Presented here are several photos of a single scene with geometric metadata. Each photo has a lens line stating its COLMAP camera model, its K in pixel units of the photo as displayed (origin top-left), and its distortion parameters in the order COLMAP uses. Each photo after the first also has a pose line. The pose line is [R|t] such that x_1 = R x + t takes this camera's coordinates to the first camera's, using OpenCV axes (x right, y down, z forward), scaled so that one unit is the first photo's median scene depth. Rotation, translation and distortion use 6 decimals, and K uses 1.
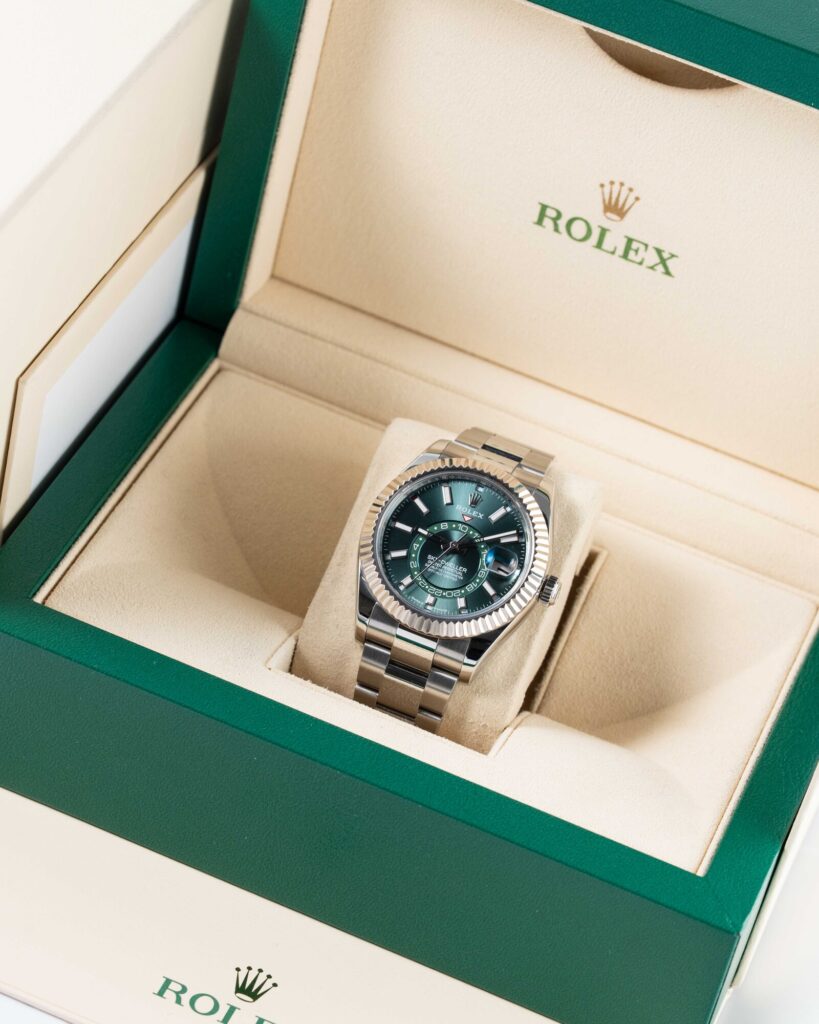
lens RADIAL K [[4913.7, 0, 409.7], [0, 4913.7, 511.8], [0, 0, 1]] dist [0.161317, 0.000000]
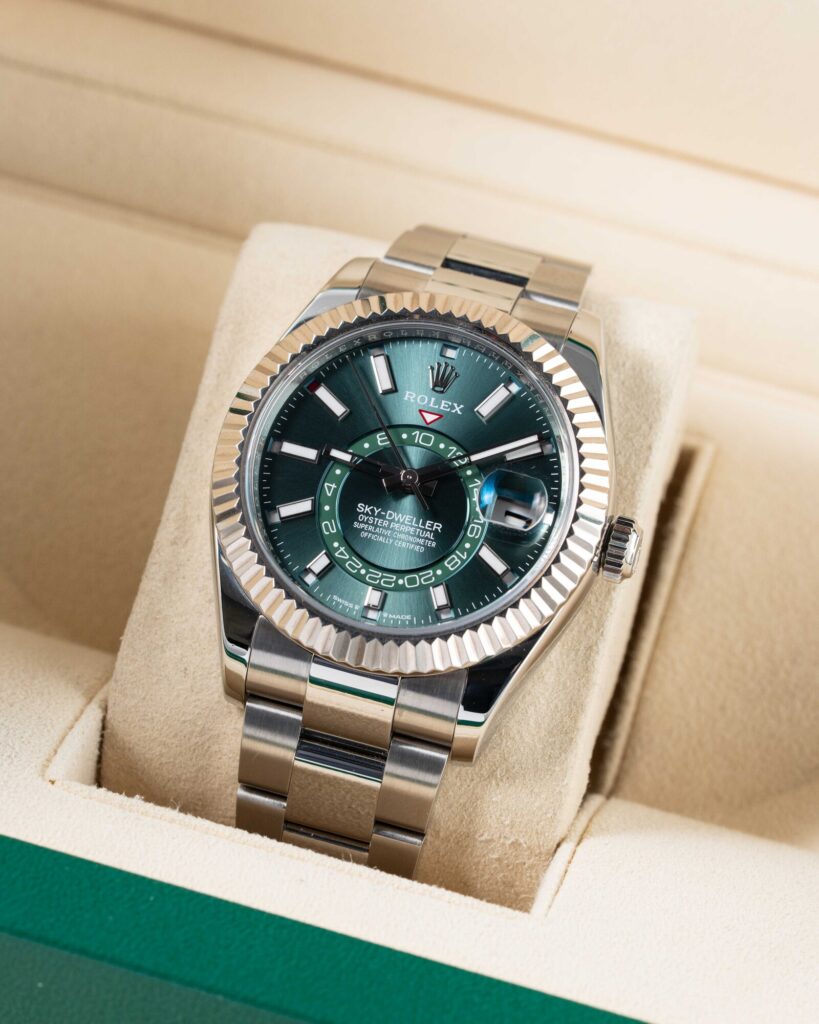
lens RADIAL K [[4913.7, 0, 408.5], [0, 4913.7, 511.6], [0, 0, 1]] dist [0.161317, 0.000000]
pose [[0.993320, -0.113991, 0.017946, 0.000035], [0.113172, 0.992709, 0.041484, -0.009549], [-0.022544, -0.039175, 0.998978, 0.523639]]
